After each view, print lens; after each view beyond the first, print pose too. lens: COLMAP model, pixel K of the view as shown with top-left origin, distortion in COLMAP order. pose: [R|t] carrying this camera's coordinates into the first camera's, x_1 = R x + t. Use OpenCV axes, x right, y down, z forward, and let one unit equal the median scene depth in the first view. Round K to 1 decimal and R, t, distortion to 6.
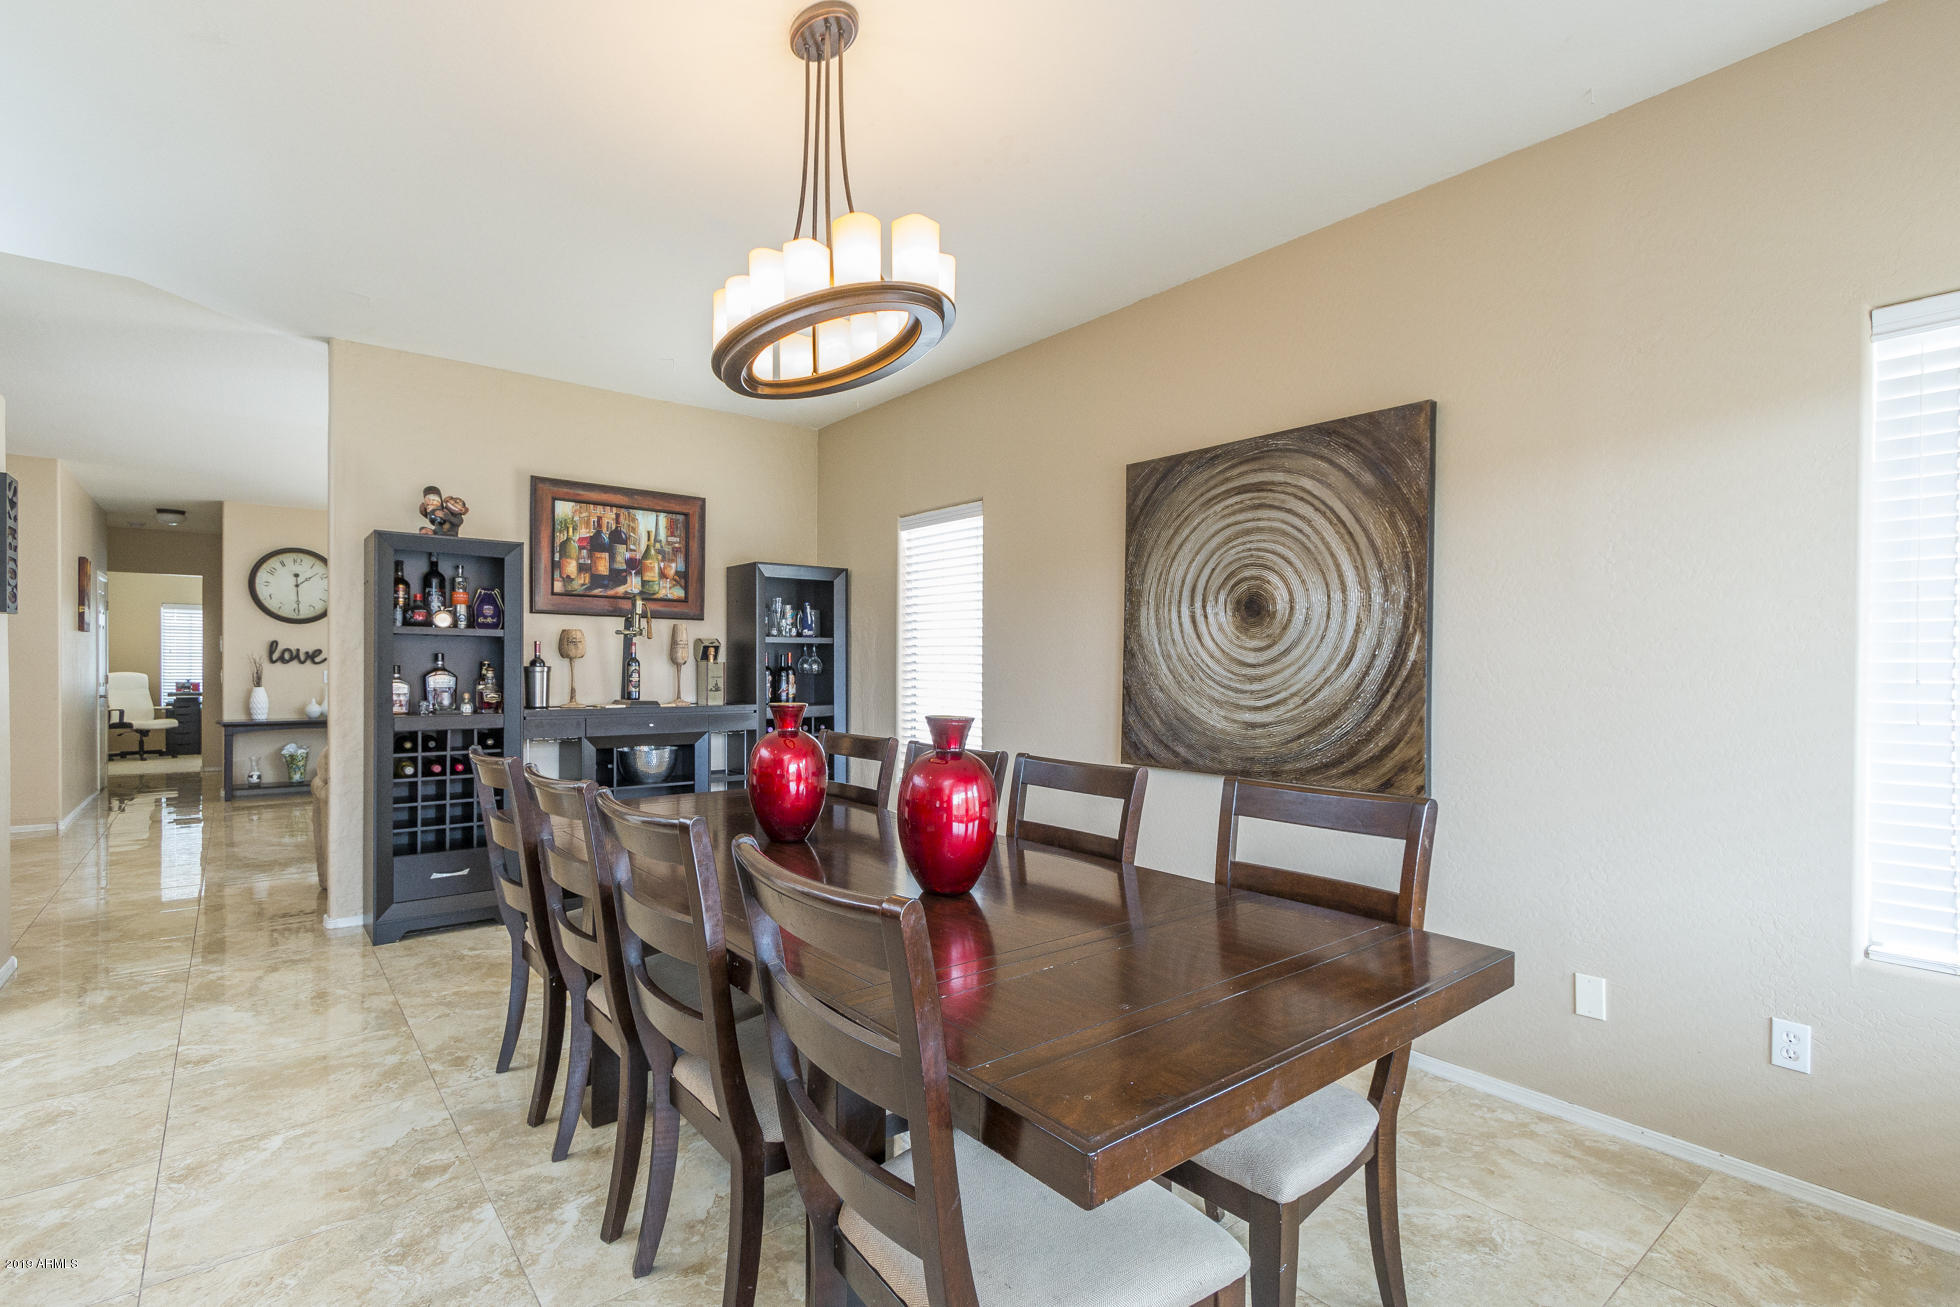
lens RADIAL K [[904.1, 0, 972.3], [0, 904.1, 669.1], [0, 0, 1]] dist [0.003519, 0.000807]
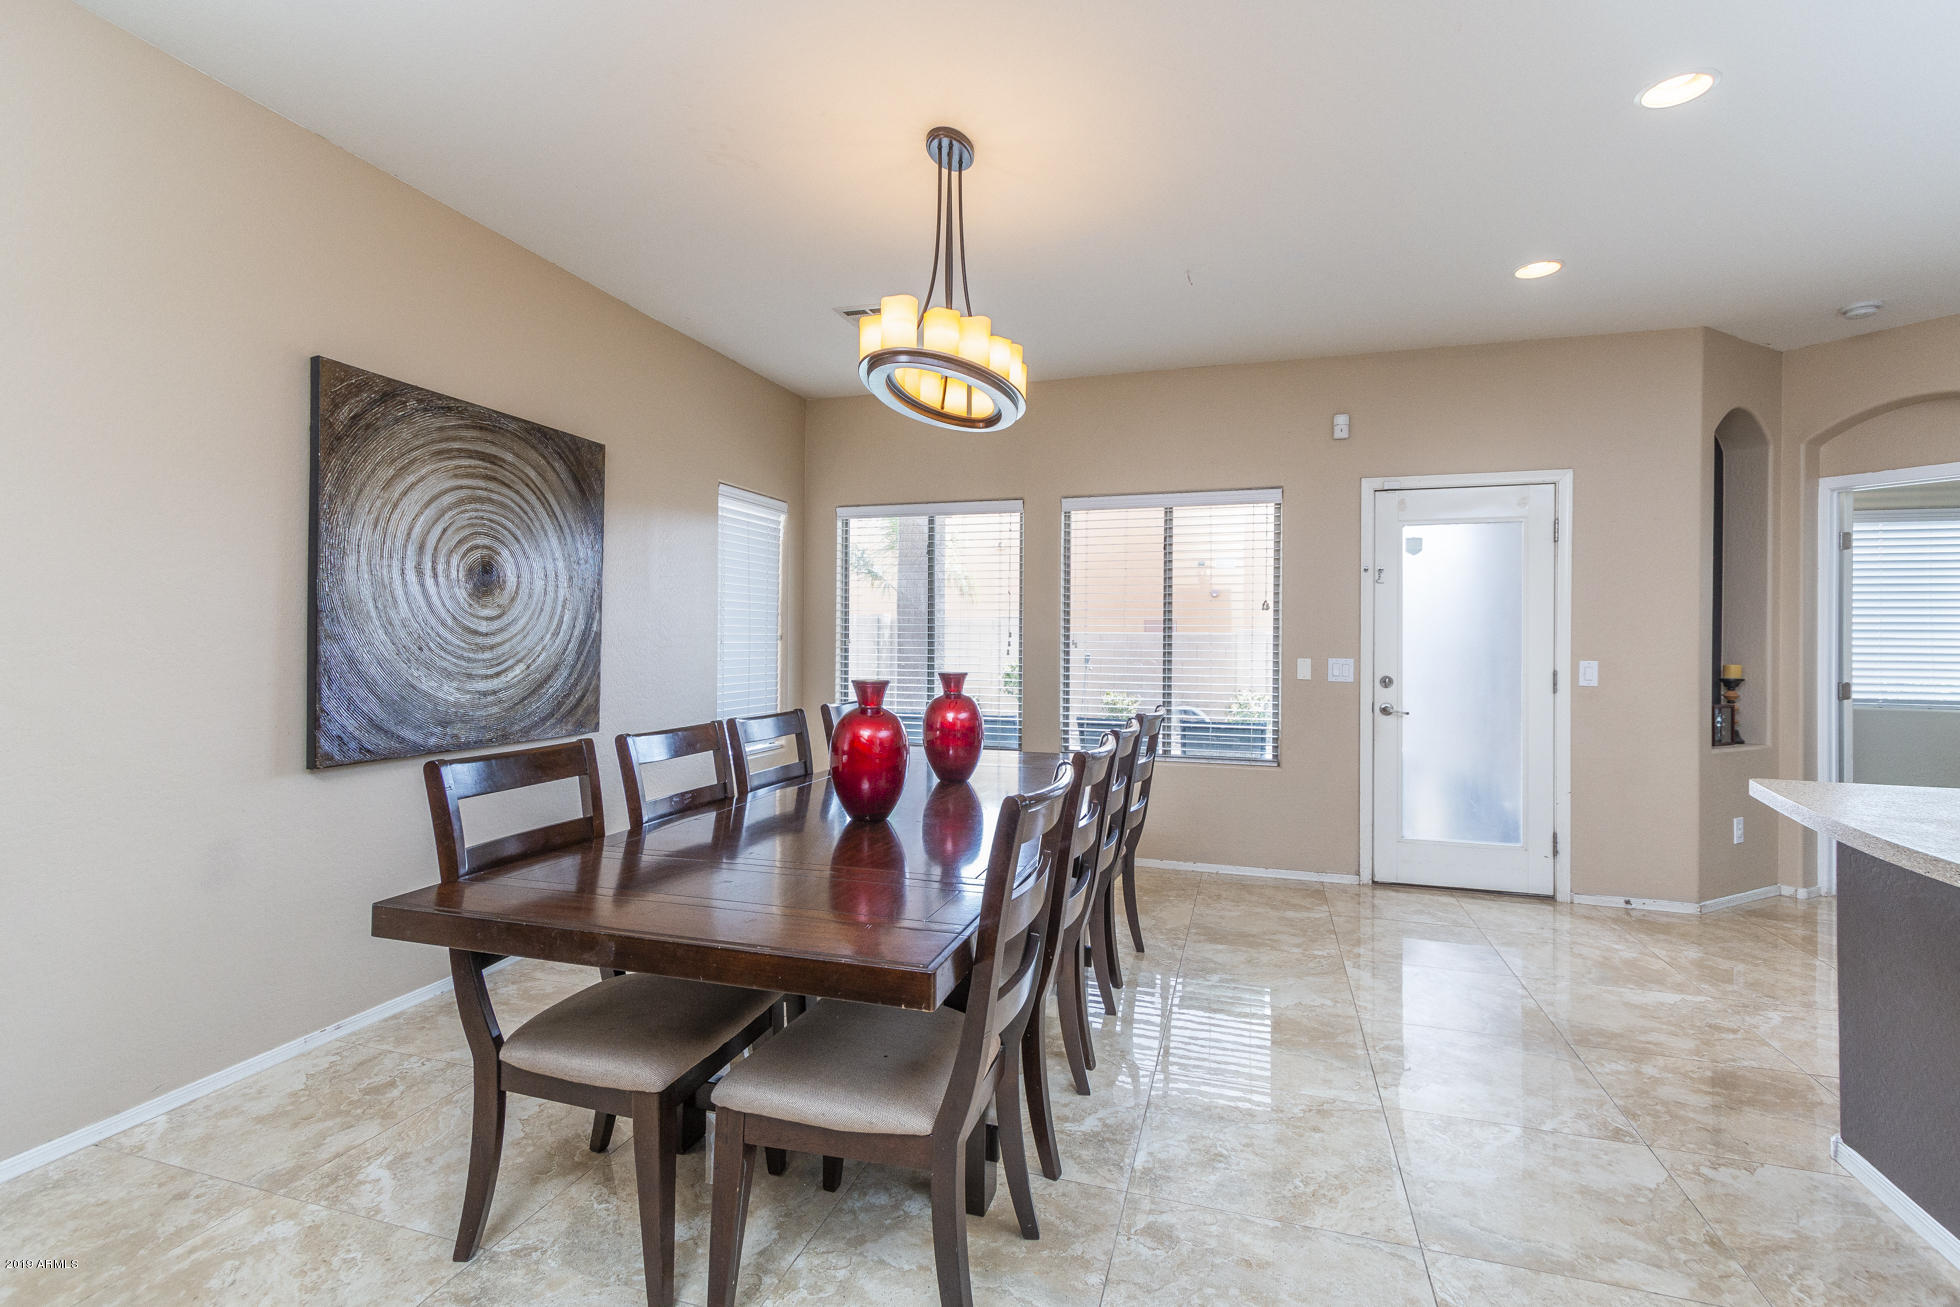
lens RADIAL K [[904.1, 0, 975.0], [0, 904.1, 637.8], [0, 0, 1]] dist [0.003519, 0.000807]
pose [[-0.550799, -0.009367, 0.834585, -0.782257], [-0.009253, 0.999944, 0.005116, -0.009550], [-0.834586, -0.004904, -0.550855, 1.035133]]
